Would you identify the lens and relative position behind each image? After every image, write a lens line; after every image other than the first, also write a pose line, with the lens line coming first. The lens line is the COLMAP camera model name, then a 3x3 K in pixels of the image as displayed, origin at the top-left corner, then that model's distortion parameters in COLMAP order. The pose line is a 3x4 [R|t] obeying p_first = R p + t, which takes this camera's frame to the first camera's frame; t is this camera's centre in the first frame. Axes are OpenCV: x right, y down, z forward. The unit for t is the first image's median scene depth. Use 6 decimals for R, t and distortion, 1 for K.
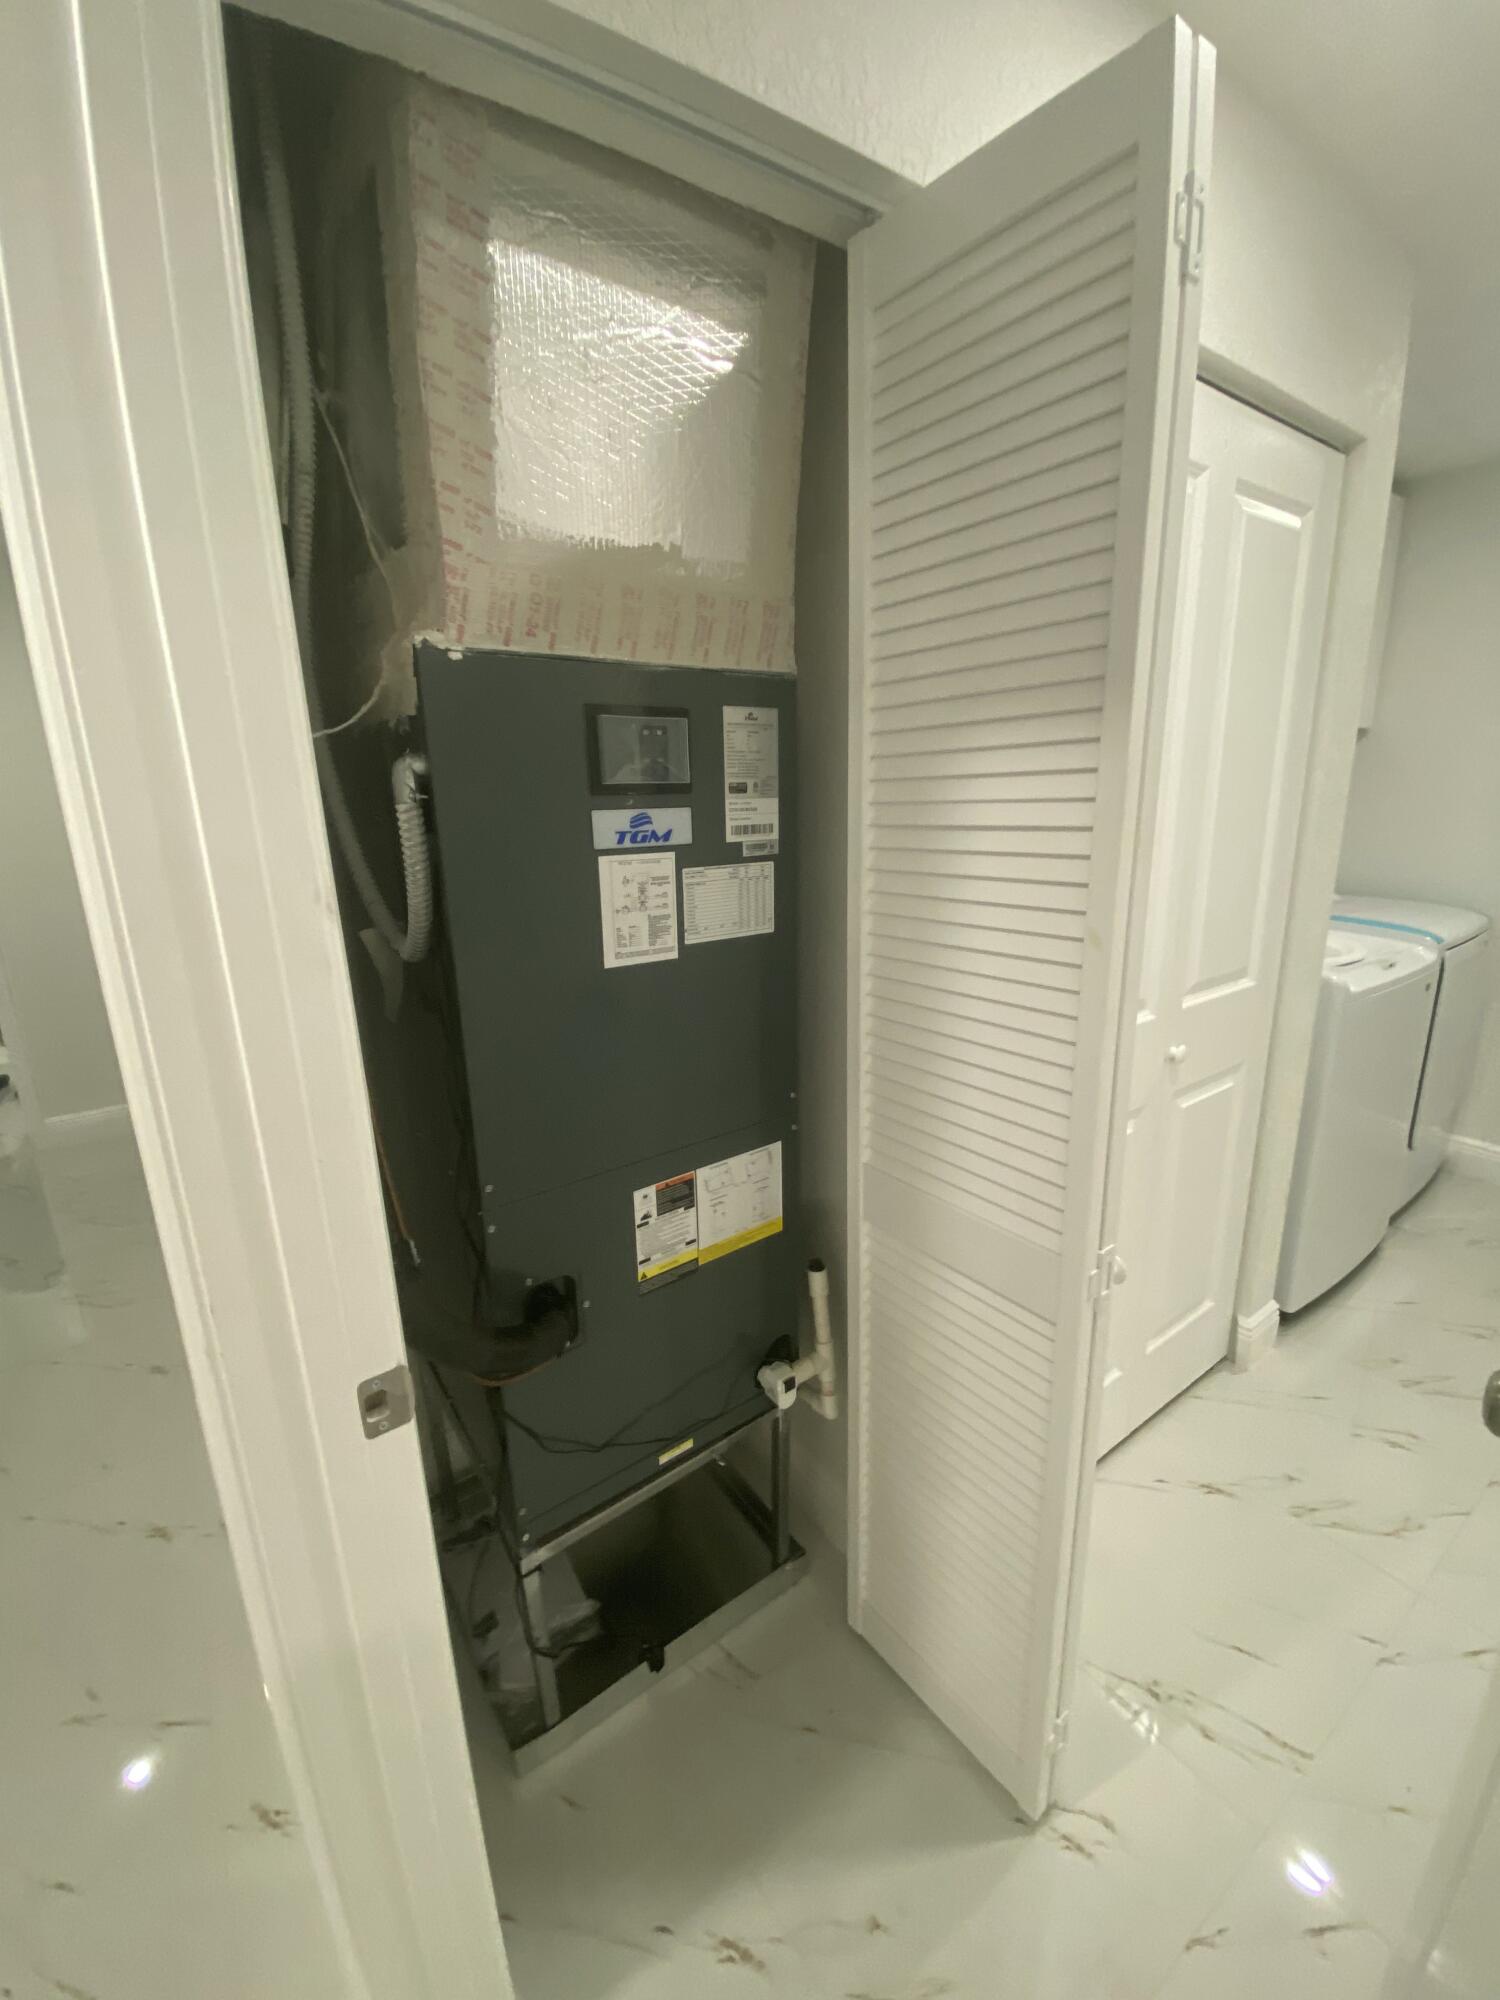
lens RADIAL K [[819.7, 0, 744.1], [0, 819.7, 995.0], [0, 0, 1]] dist [0.010415, -0.015467]
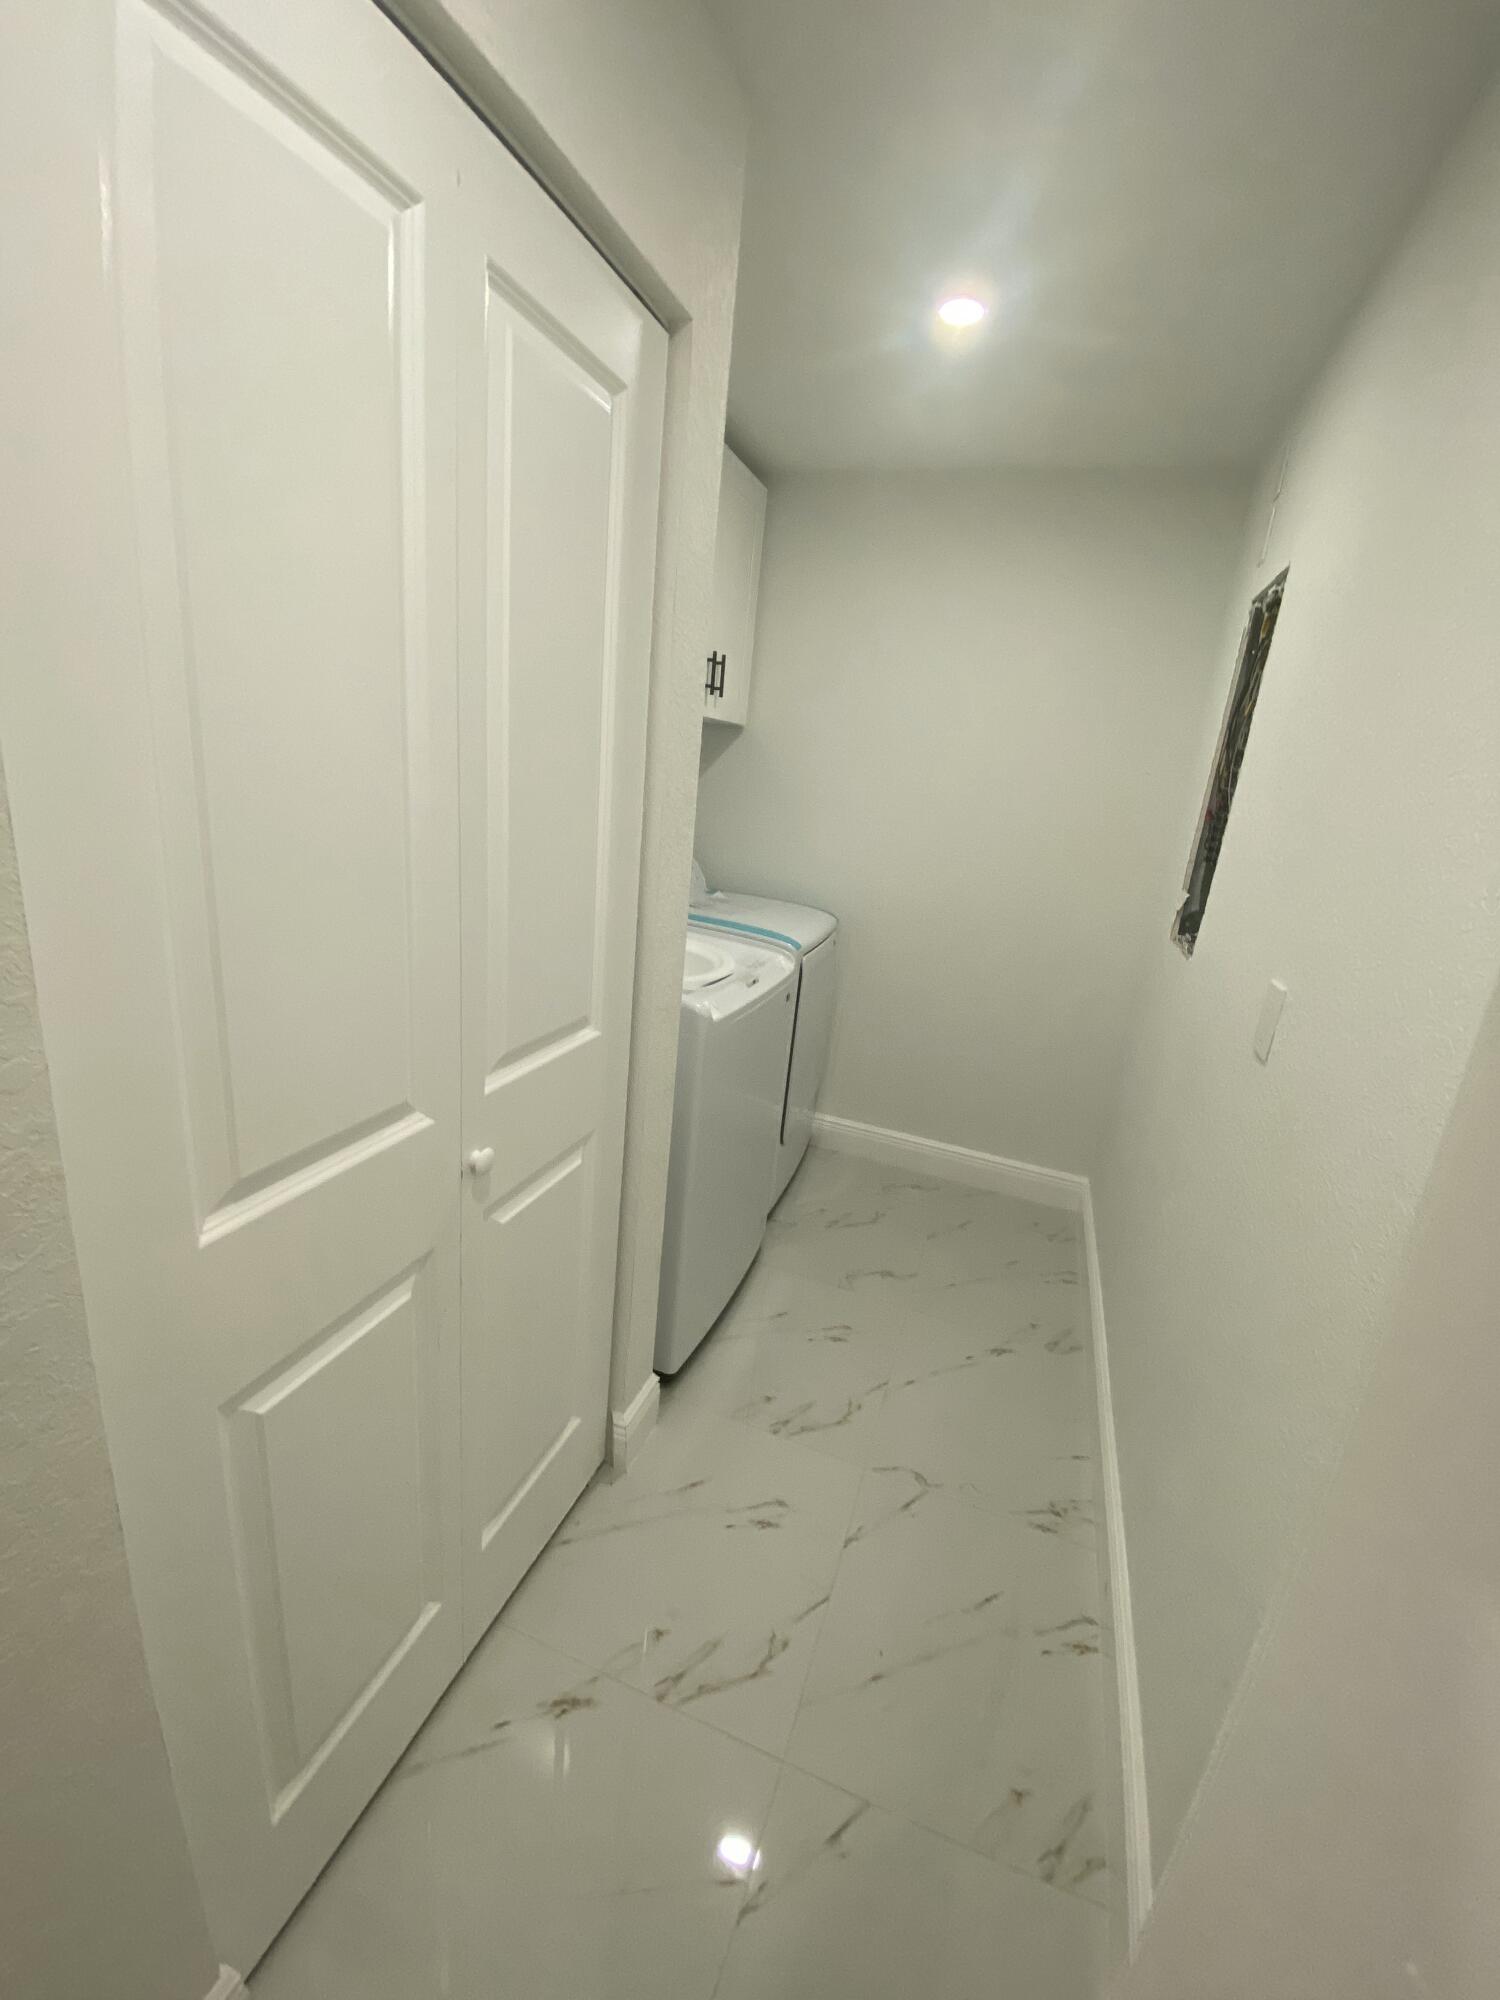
lens RADIAL K [[819.7, 0, 748.0], [0, 819.7, 999.8], [0, 0, 1]] dist [0.010415, -0.015467]
pose [[0.813773, -0.054670, 0.578606, 0.252522], [0.025894, 0.997988, 0.057877, -0.074978], [-0.580606, -0.032116, 0.813551, 0.252375]]
